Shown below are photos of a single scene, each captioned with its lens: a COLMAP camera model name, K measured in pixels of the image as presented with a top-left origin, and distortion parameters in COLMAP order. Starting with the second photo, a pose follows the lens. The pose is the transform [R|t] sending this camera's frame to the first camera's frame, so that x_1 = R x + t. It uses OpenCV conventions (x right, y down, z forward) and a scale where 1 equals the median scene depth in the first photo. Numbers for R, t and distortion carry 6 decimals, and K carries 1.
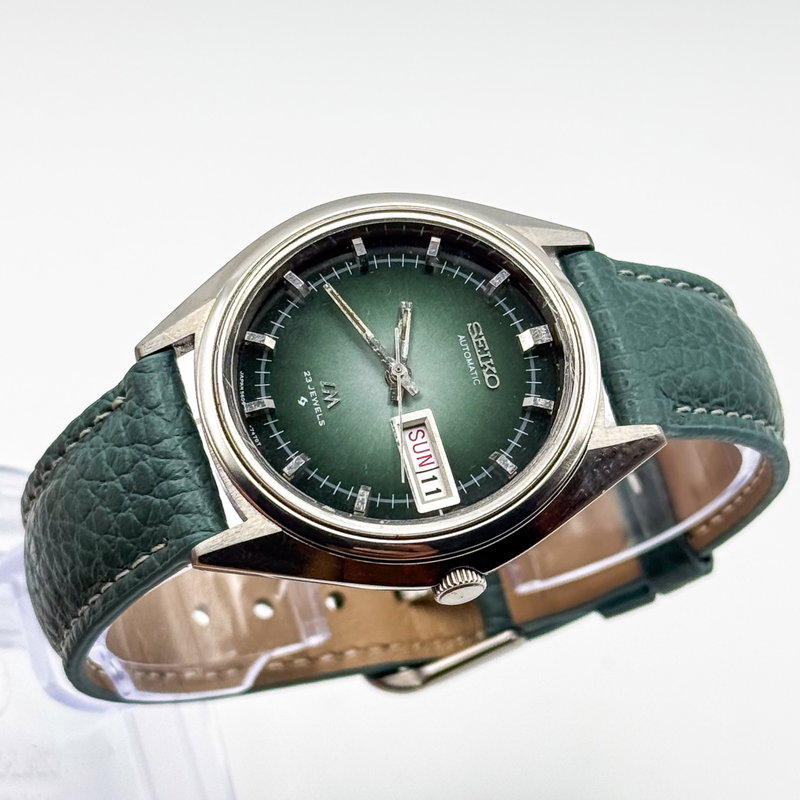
lens RADIAL K [[2368.7, 0, 400.0], [0, 2368.7, 400.0], [0, 0, 1]] dist [0.074250, -1.130435]
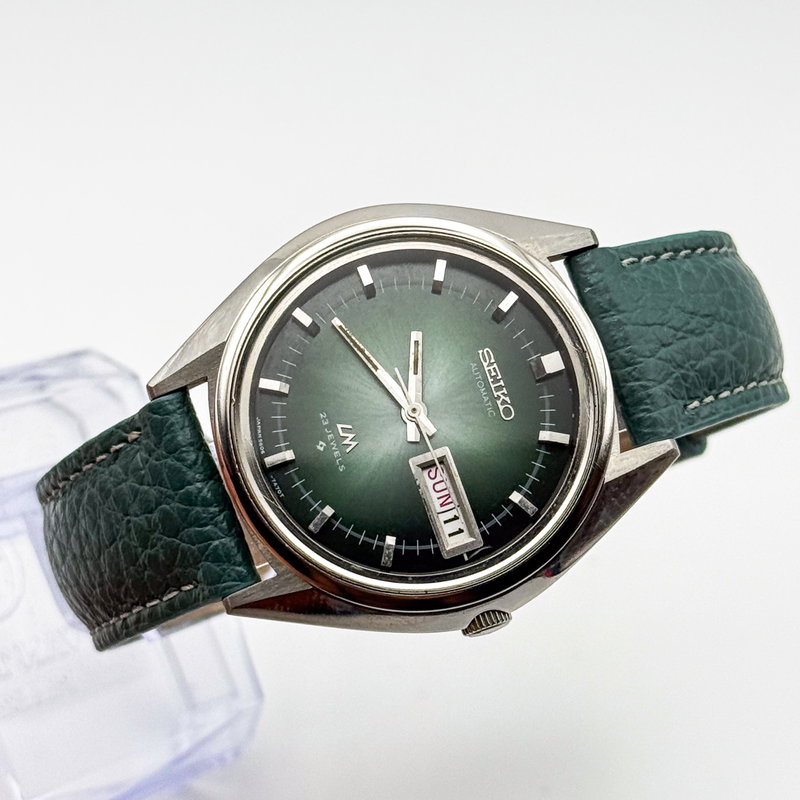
lens RADIAL K [[2368.7, 0, 400.0], [0, 2368.7, 400.0], [0, 0, 1]] dist [0.074250, -1.130435]
pose [[0.997632, -0.062733, 0.028195, -0.034513], [0.052264, 0.957949, 0.282138, -0.299042], [-0.044708, -0.279997, 0.958959, 0.035595]]
